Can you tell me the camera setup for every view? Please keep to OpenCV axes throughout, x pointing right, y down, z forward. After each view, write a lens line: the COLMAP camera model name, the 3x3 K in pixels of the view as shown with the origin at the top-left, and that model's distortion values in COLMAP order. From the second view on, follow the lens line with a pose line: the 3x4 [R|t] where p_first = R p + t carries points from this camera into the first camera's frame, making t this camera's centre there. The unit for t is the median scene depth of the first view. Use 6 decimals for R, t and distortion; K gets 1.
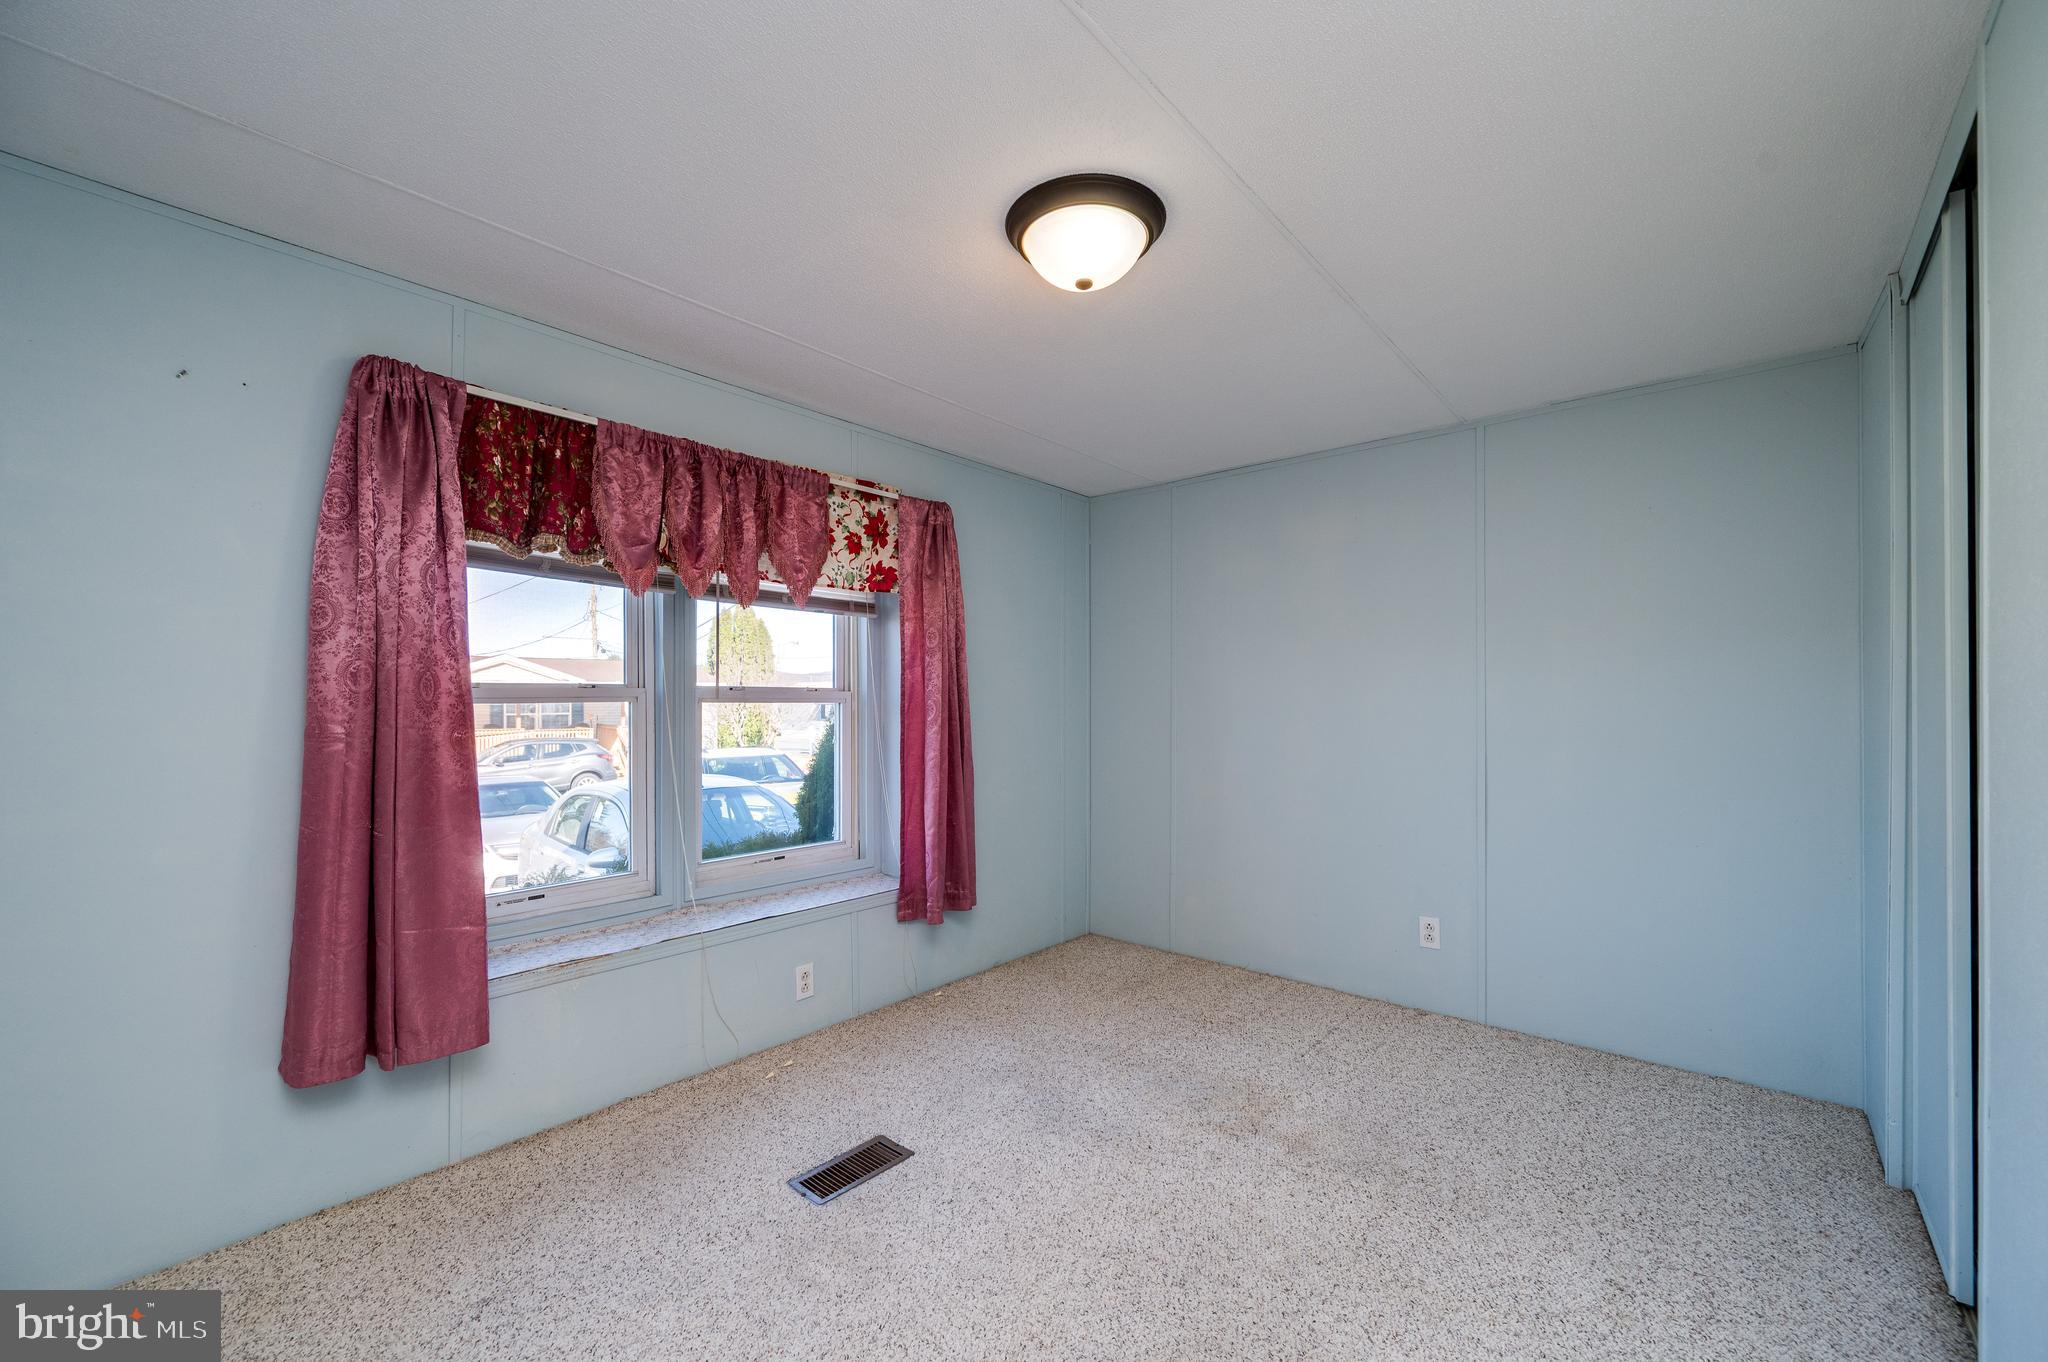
lens RADIAL K [[865.0, 0, 1032.0], [0, 865.0, 690.9], [0, 0, 1]] dist [-0.000266, -0.000062]
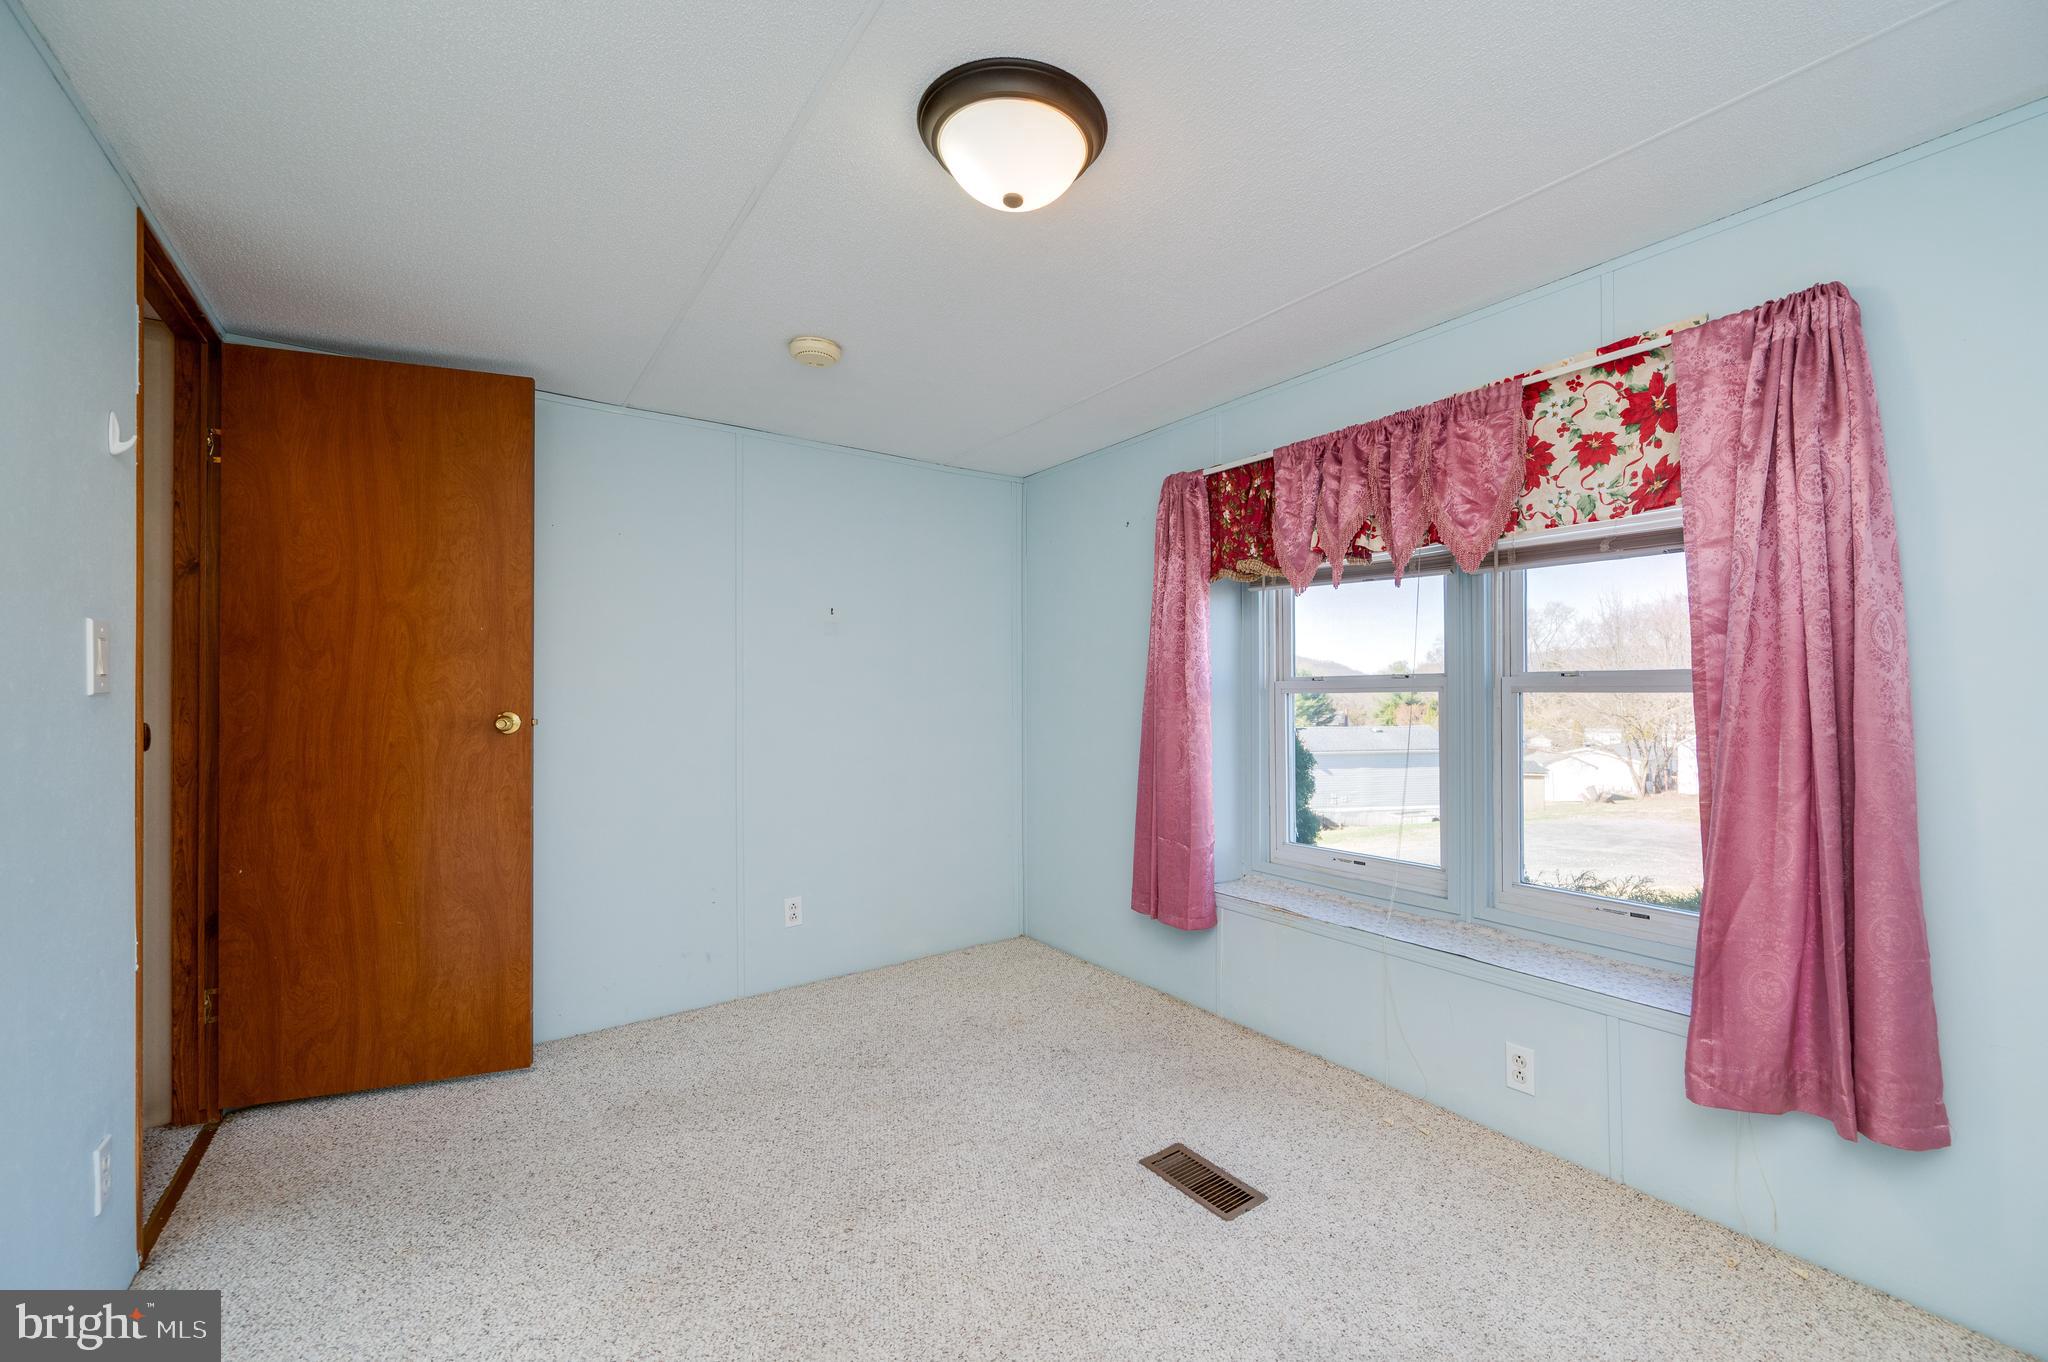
lens RADIAL K [[811.3, 0, 1014.1], [0, 811.3, 685.6], [0, 0, 1]] dist [0.000299, 0.000094]
pose [[-0.273341, -0.006486, -0.961895, 0.512245], [0.014173, 0.999842, -0.010769, 0.008806], [0.961813, -0.016577, -0.273205, 0.754422]]
